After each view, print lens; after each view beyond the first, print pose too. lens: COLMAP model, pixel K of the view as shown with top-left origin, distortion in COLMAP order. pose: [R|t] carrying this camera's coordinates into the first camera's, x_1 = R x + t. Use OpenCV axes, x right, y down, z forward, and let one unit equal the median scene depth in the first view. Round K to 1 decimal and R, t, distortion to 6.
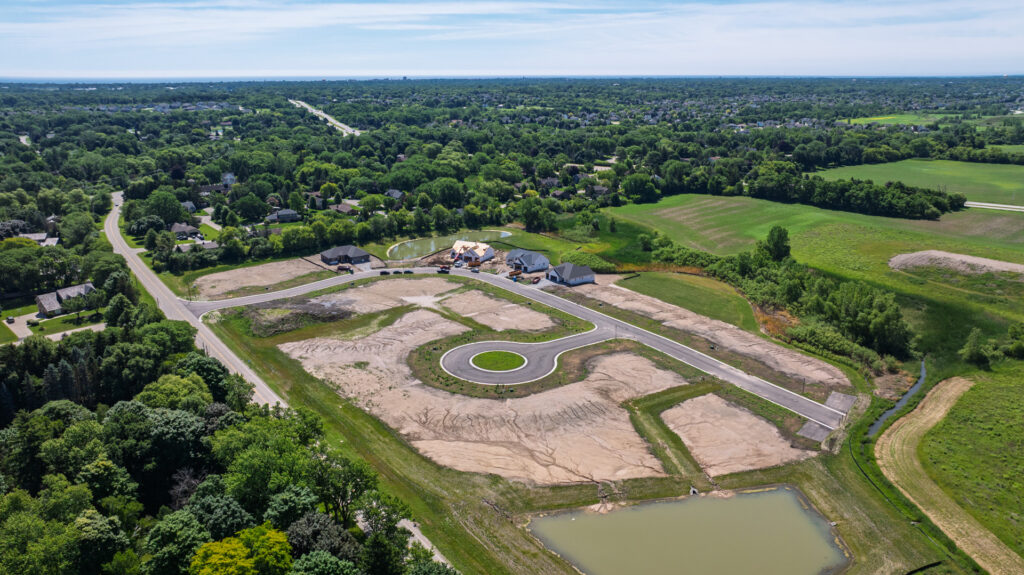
lens RADIAL K [[717.4, 0, 516.5], [0, 717.4, 286.6], [0, 0, 1]] dist [-0.012471, -0.004497]
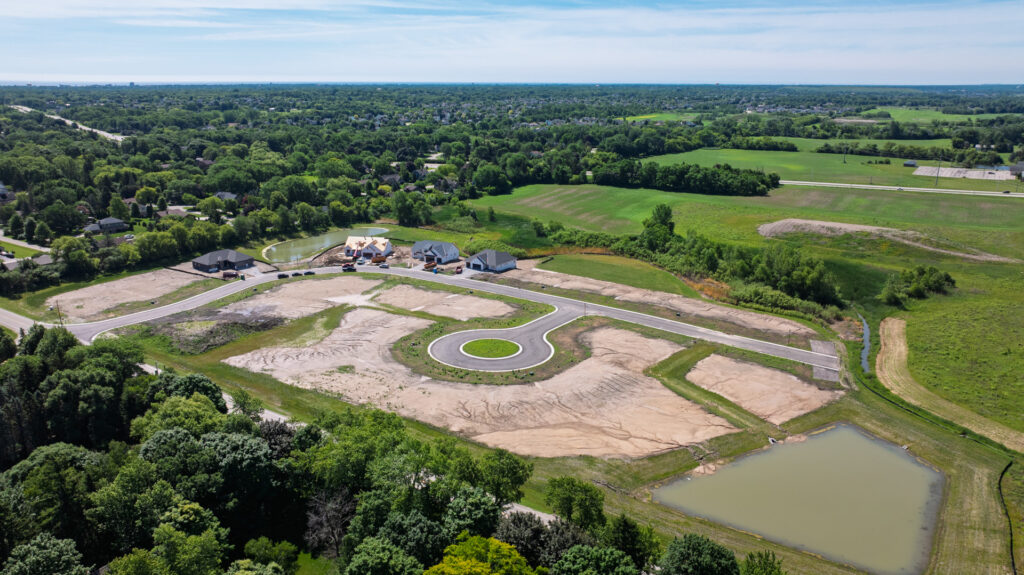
lens RADIAL K [[723.2, 0, 514.2], [0, 723.2, 314.5], [0, 0, 1]] dist [-0.014234, -0.001069]
pose [[0.946675, -0.093647, 0.308281, -0.242451], [0.086163, 0.995562, 0.037832, 0.023450], [-0.310456, -0.009252, 0.950543, 0.088158]]
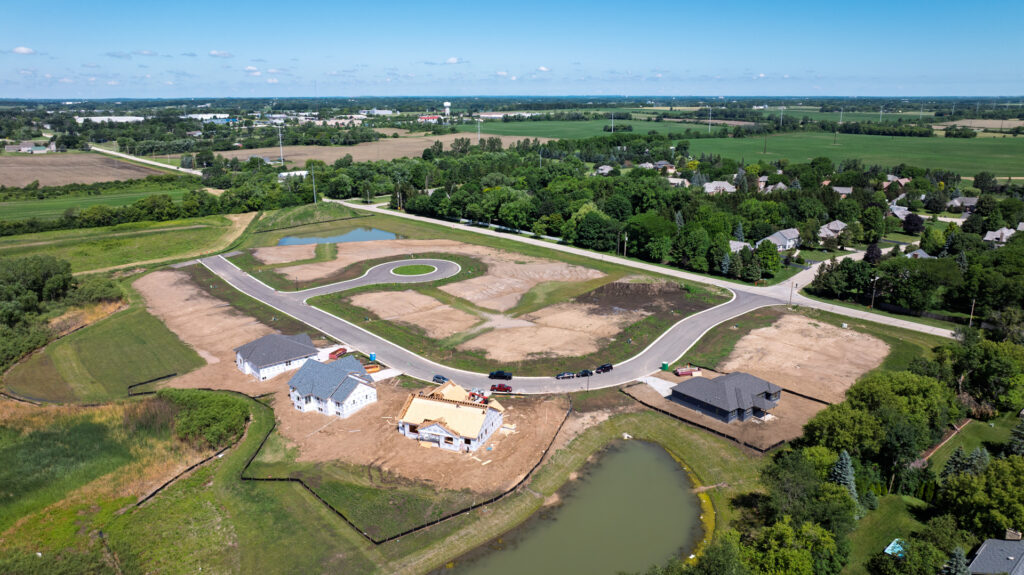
lens RADIAL K [[717.4, 0, 516.5], [0, 717.4, 286.6], [0, 0, 1]] dist [-0.012471, -0.004497]
pose [[-0.997156, 0.023847, -0.071494, -0.097584], [-0.017134, 0.852056, 0.523170, -0.453323], [0.073393, 0.522907, -0.849224, 1.797305]]
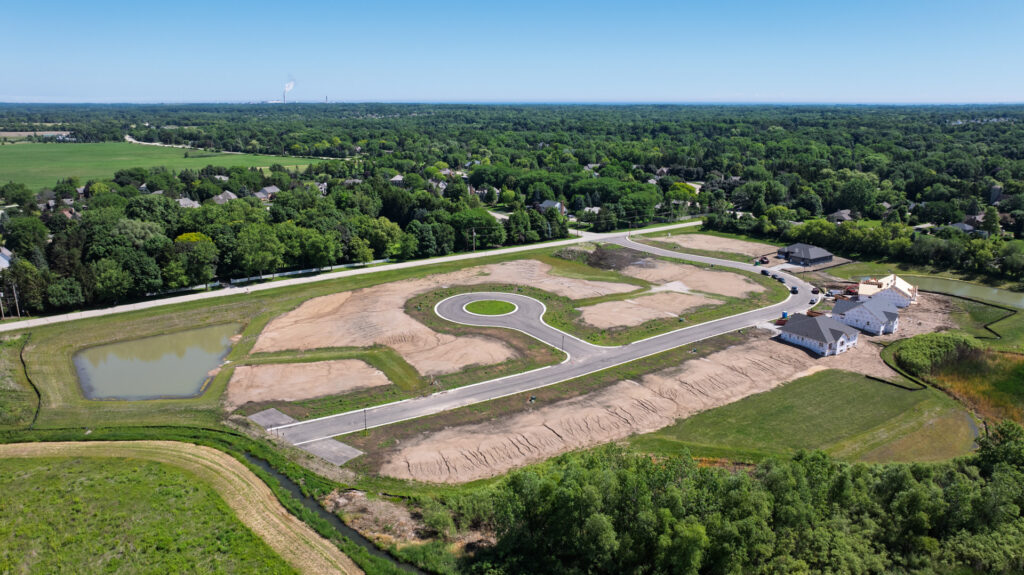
lens RADIAL K [[717.4, 0, 516.5], [0, 717.4, 286.6], [0, 0, 1]] dist [-0.012471, -0.004497]
pose [[-0.024578, 0.254389, -0.966790, 0.844383], [-0.284573, 0.925292, 0.250704, -0.171140], [0.958339, 0.281284, 0.049650, 0.841811]]
